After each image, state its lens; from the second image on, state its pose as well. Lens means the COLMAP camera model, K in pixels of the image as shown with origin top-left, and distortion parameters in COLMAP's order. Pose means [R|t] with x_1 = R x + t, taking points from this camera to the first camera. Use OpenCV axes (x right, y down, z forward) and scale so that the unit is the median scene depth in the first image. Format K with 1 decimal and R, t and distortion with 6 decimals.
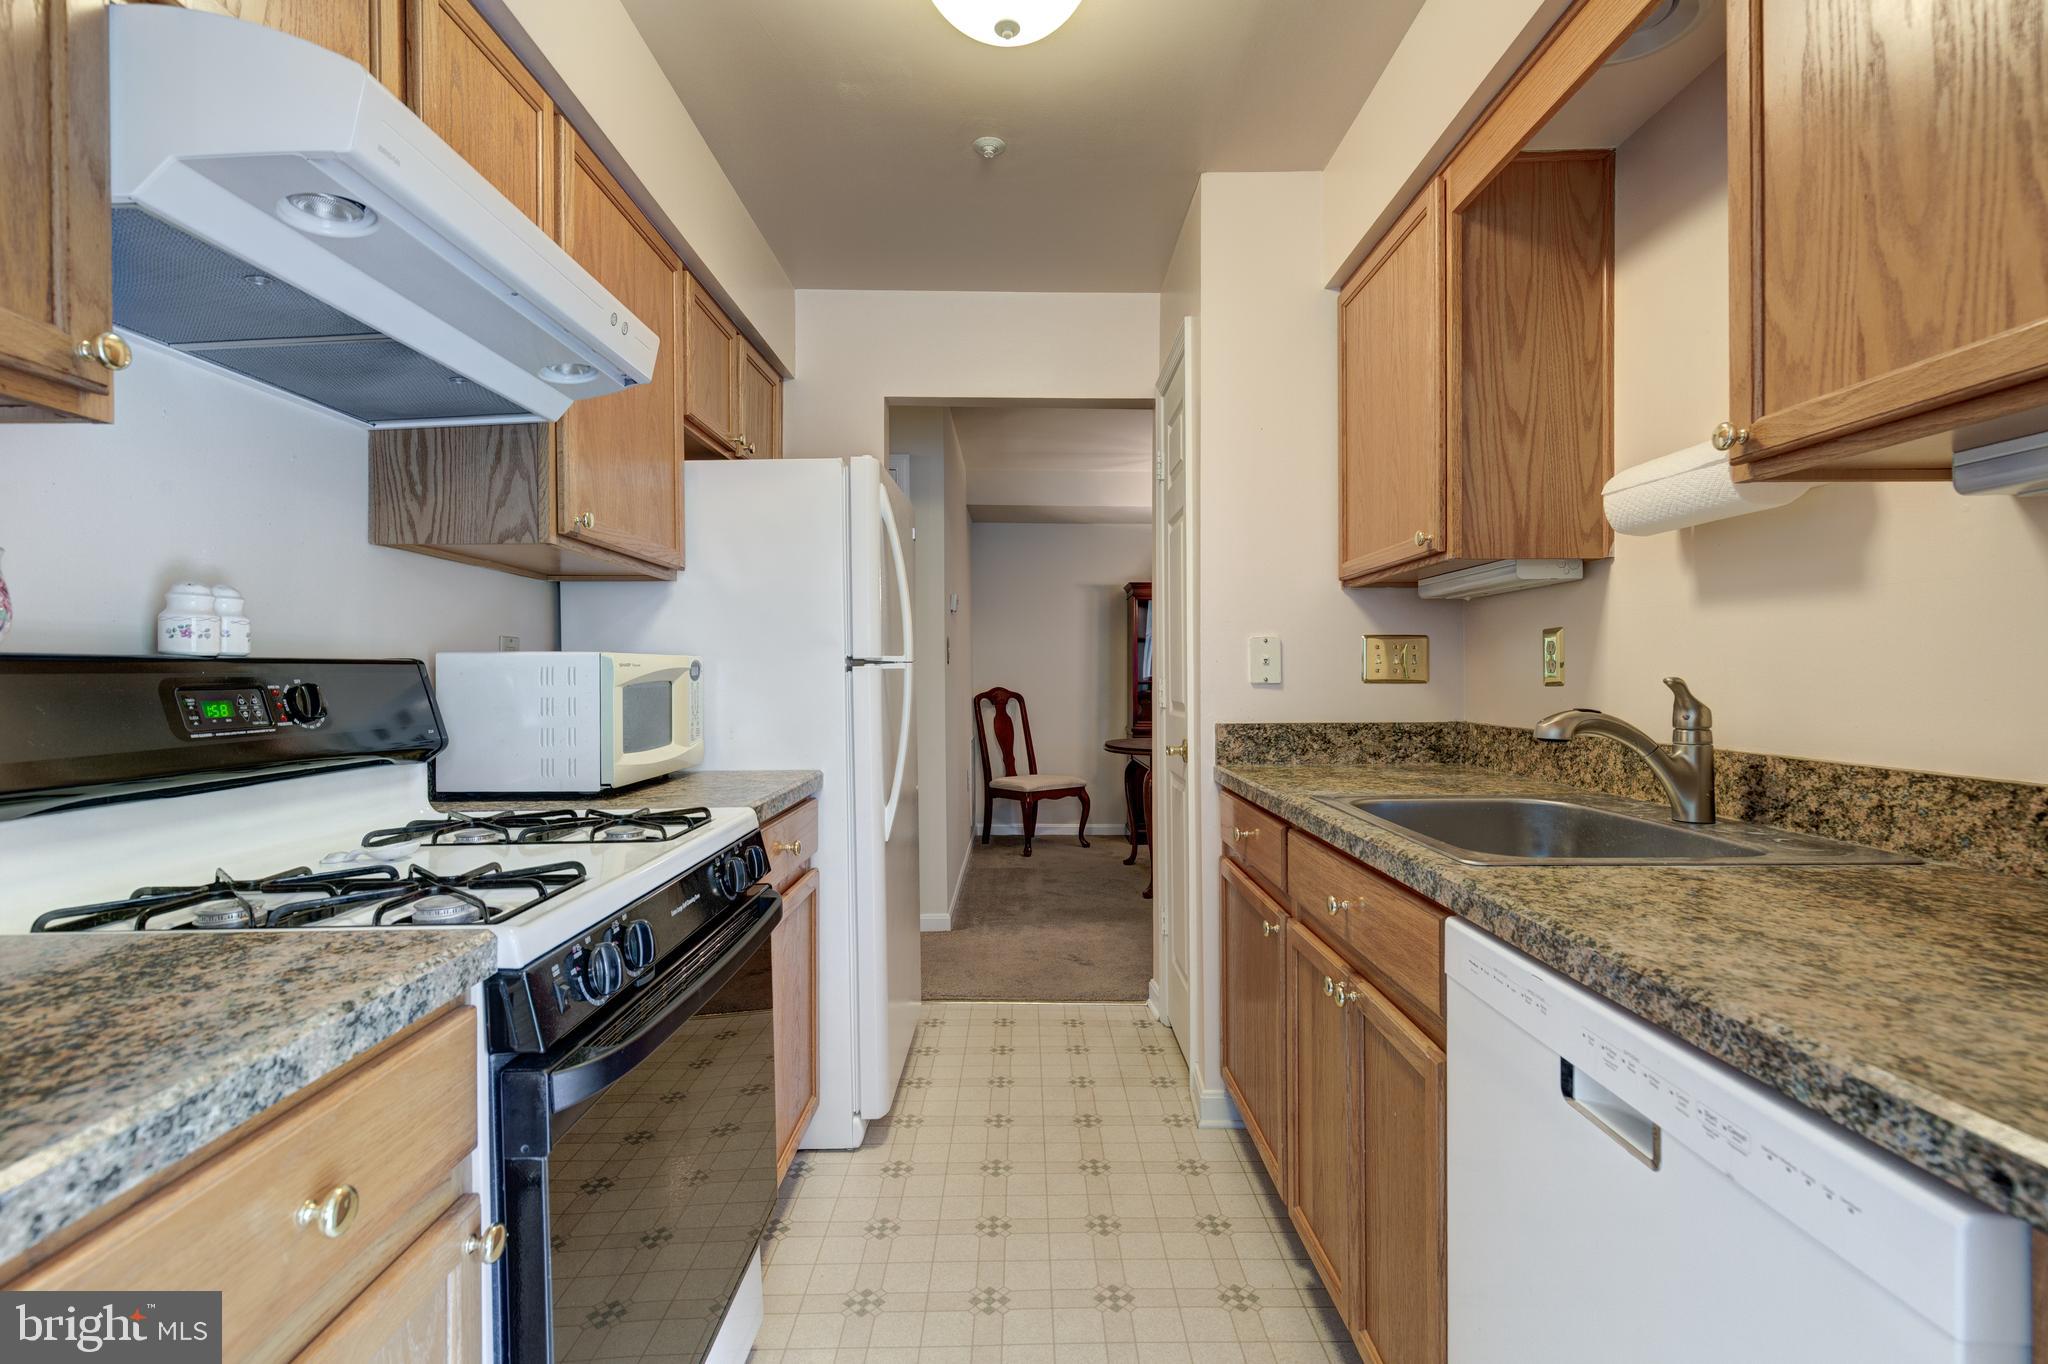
lens RADIAL K [[923.8, 0, 1033.8], [0, 923.8, 667.5], [0, 0, 1]] dist [0.010923, -0.001554]
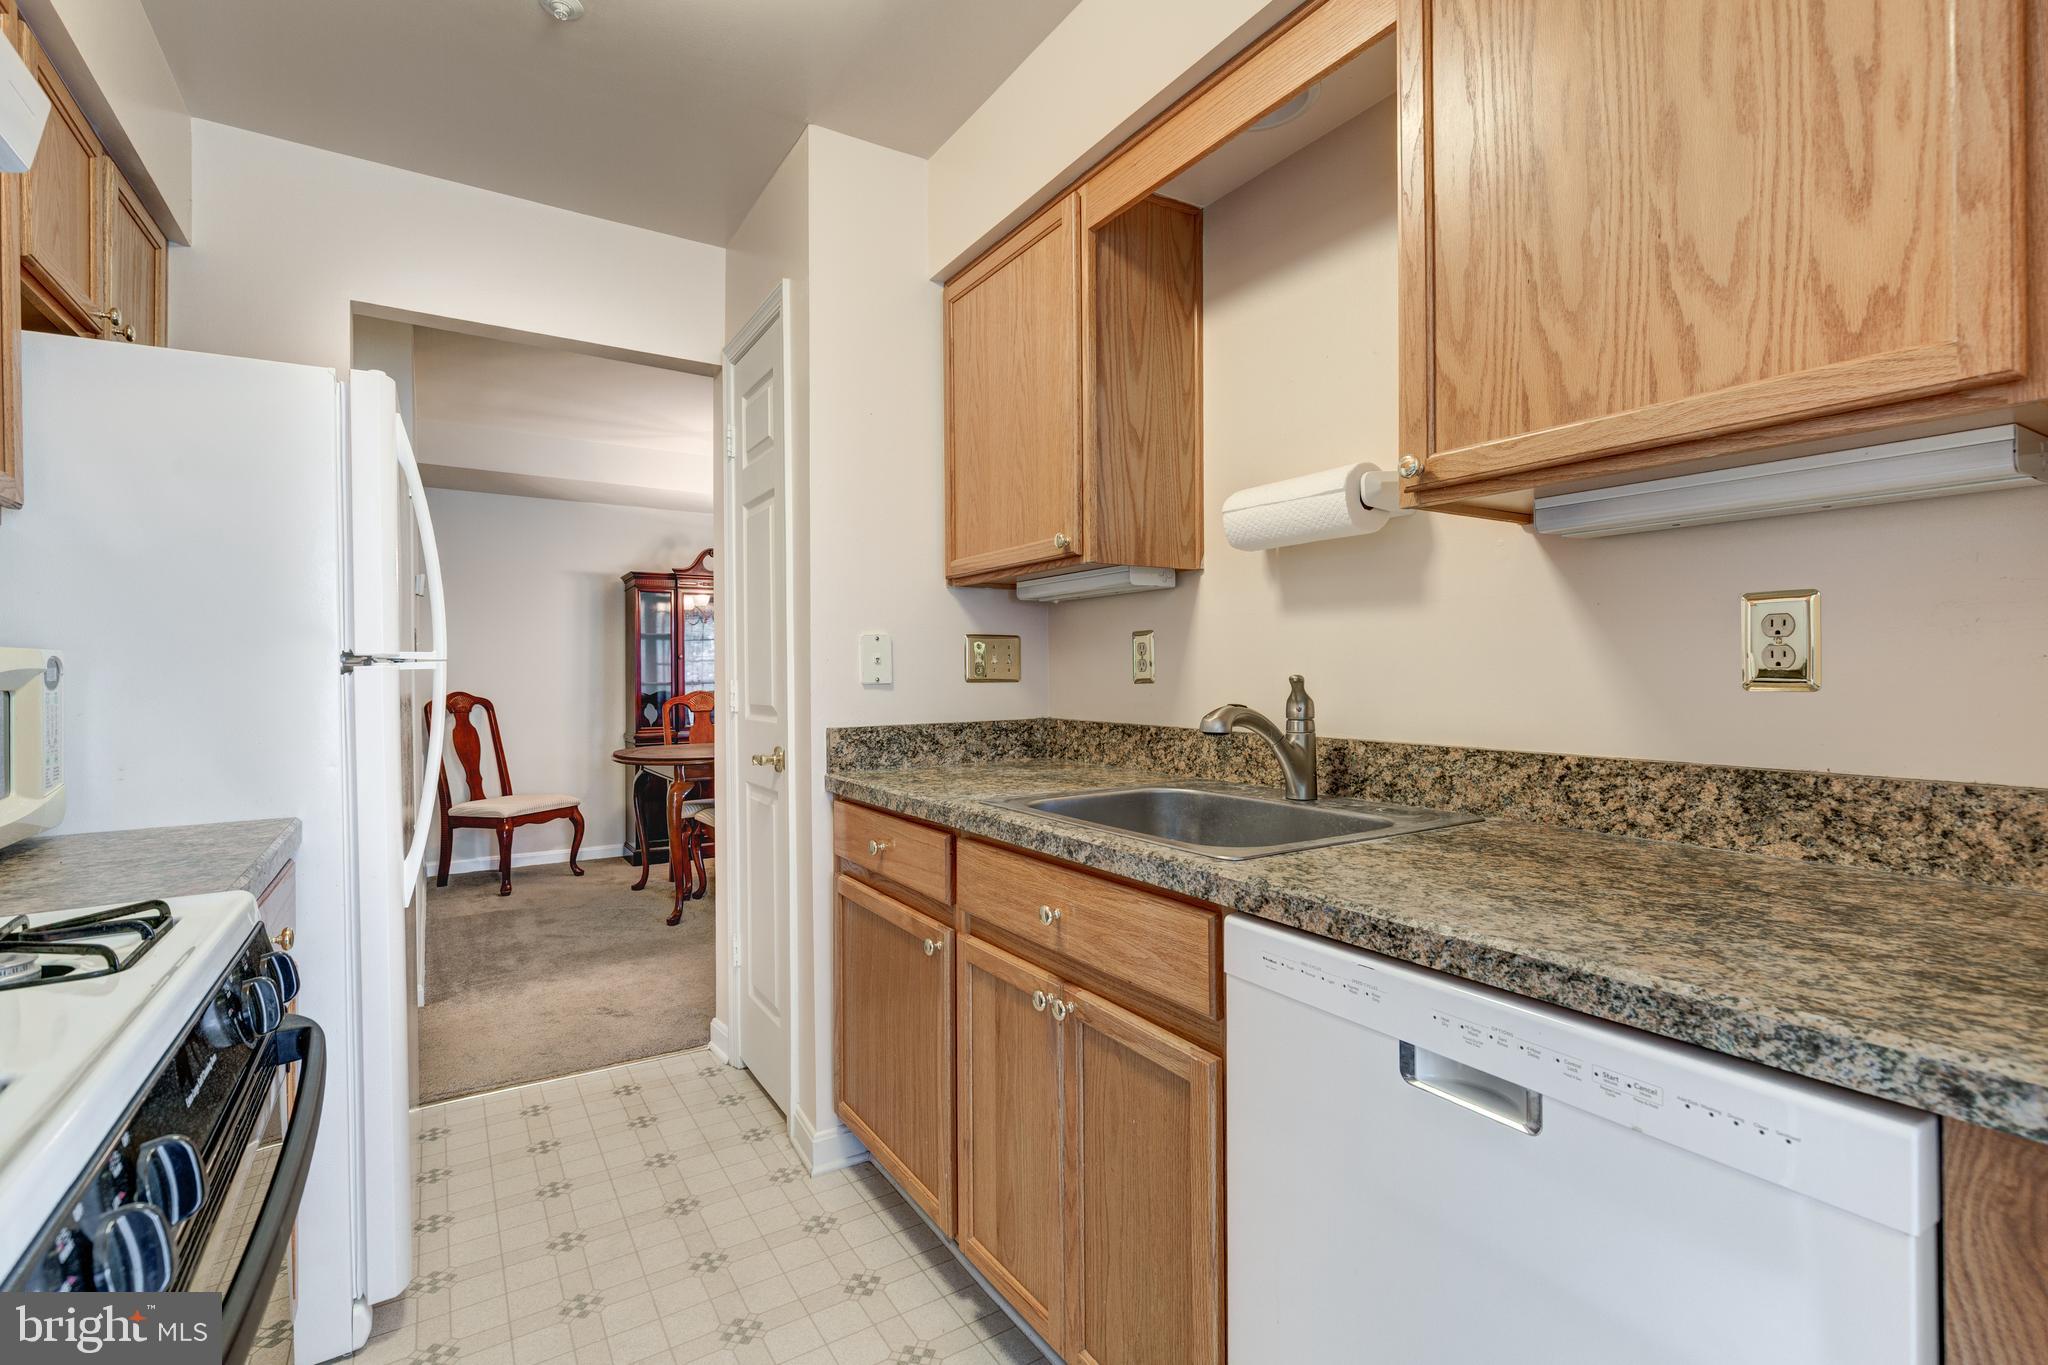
lens RADIAL K [[923.8, 0, 1000.8], [0, 923.8, 663.4], [0, 0, 1]] dist [0.010923, -0.001554]
pose [[0.854367, 0.000464, 0.519671, -0.188438], [0.001498, 0.999993, -0.003356, -0.000473], [-0.519669, 0.003646, 0.854360, 0.181930]]
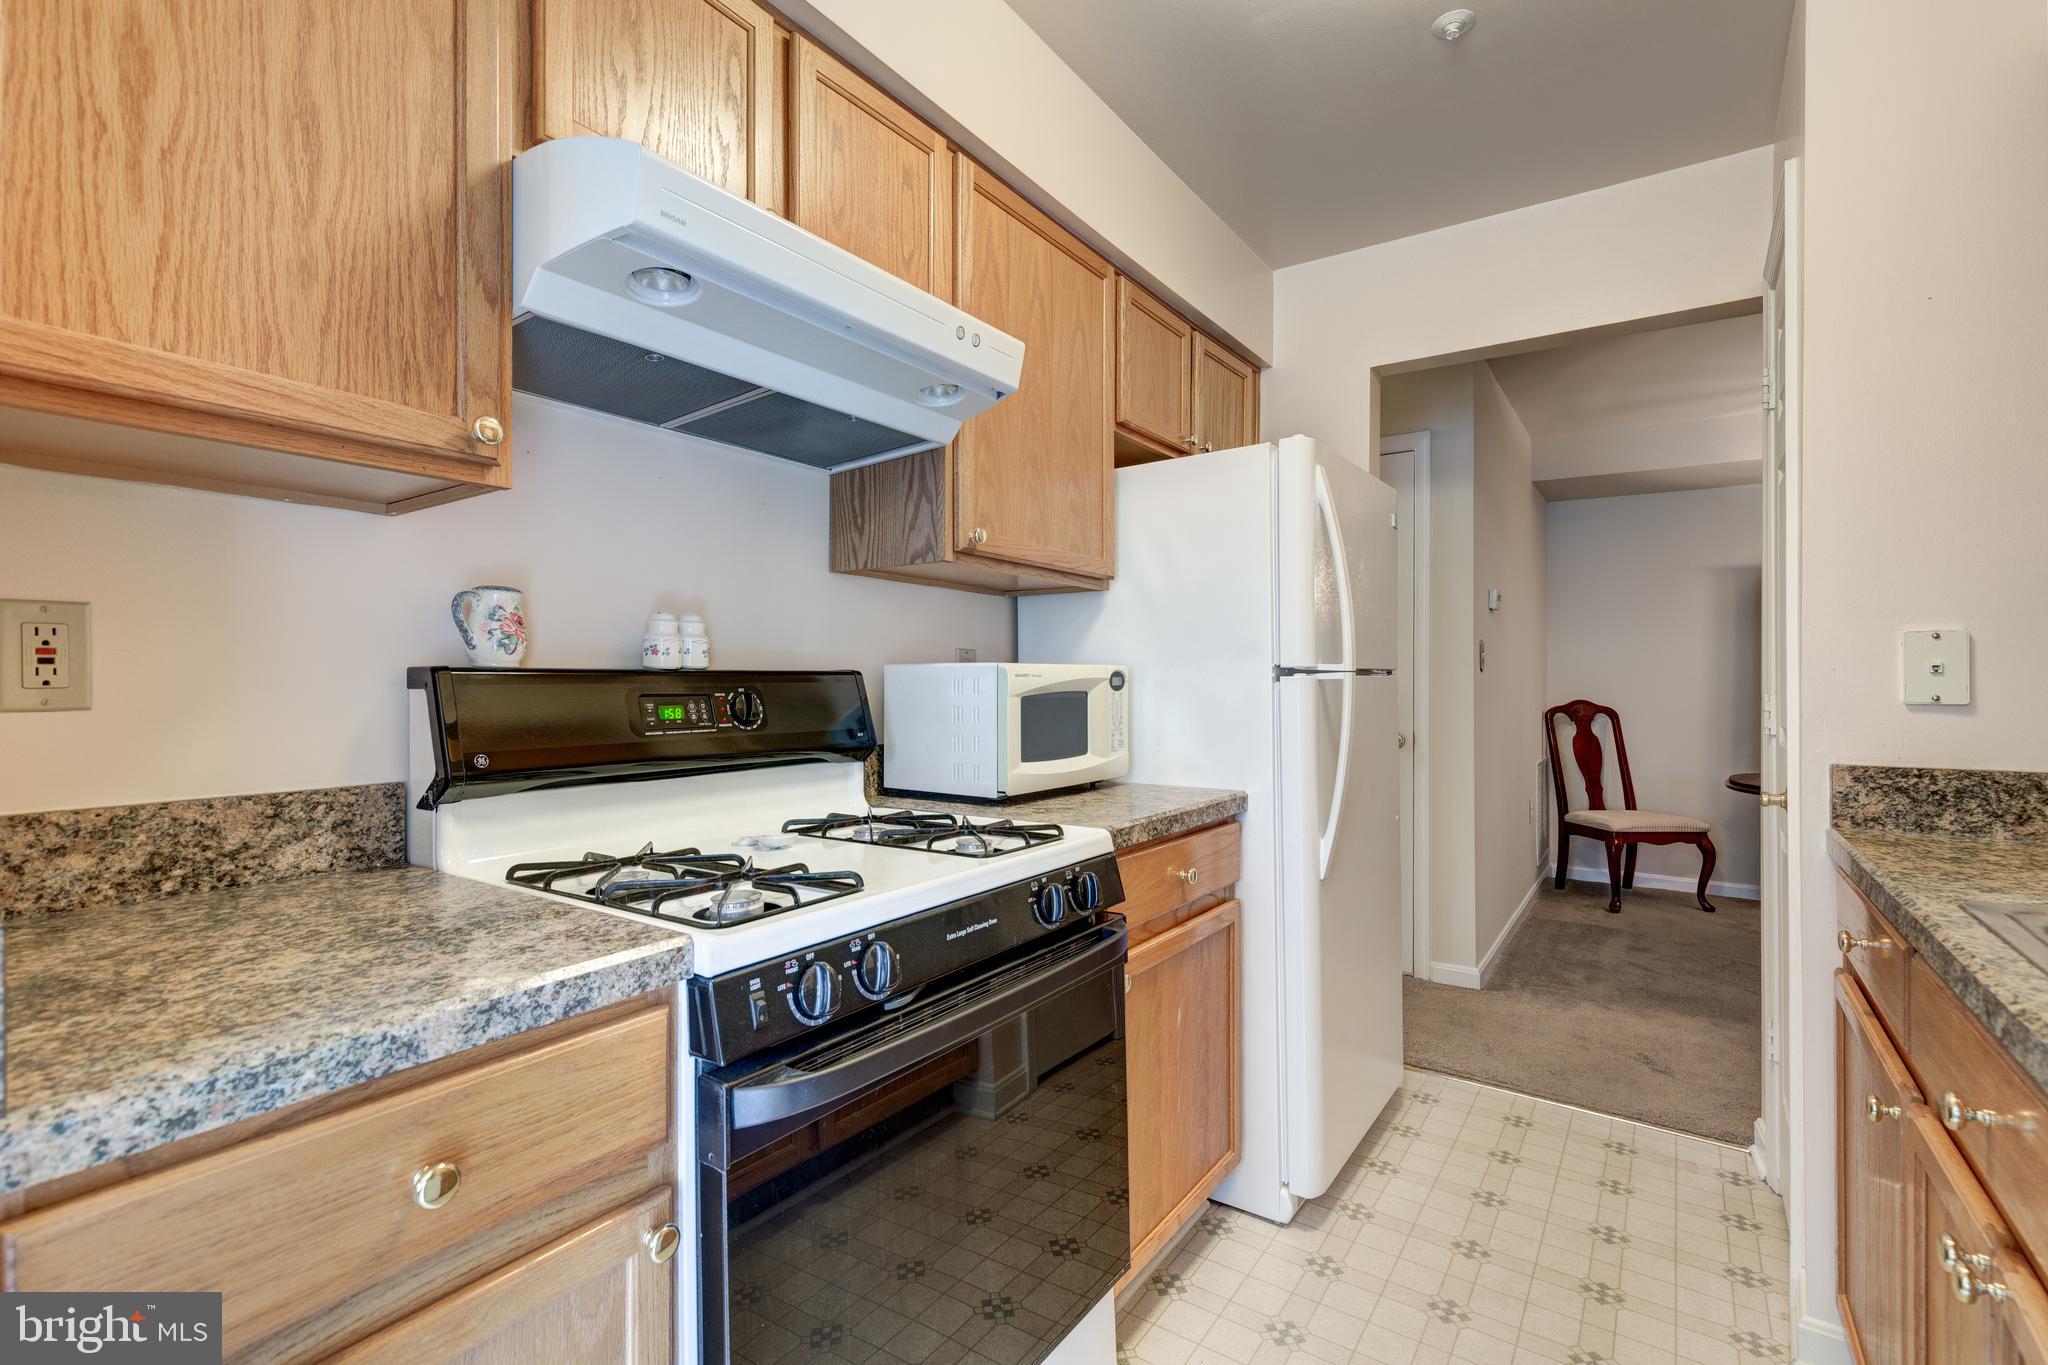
lens RADIAL K [[923.8, 0, 1053.0], [0, 923.8, 674.5], [0, 0, 1]] dist [0.010923, -0.001554]
pose [[0.818387, 0.001594, -0.574666, 0.177555], [-0.001070, 0.999999, 0.001250, -0.005355], [0.574667, -0.000408, 0.818387, 0.201538]]
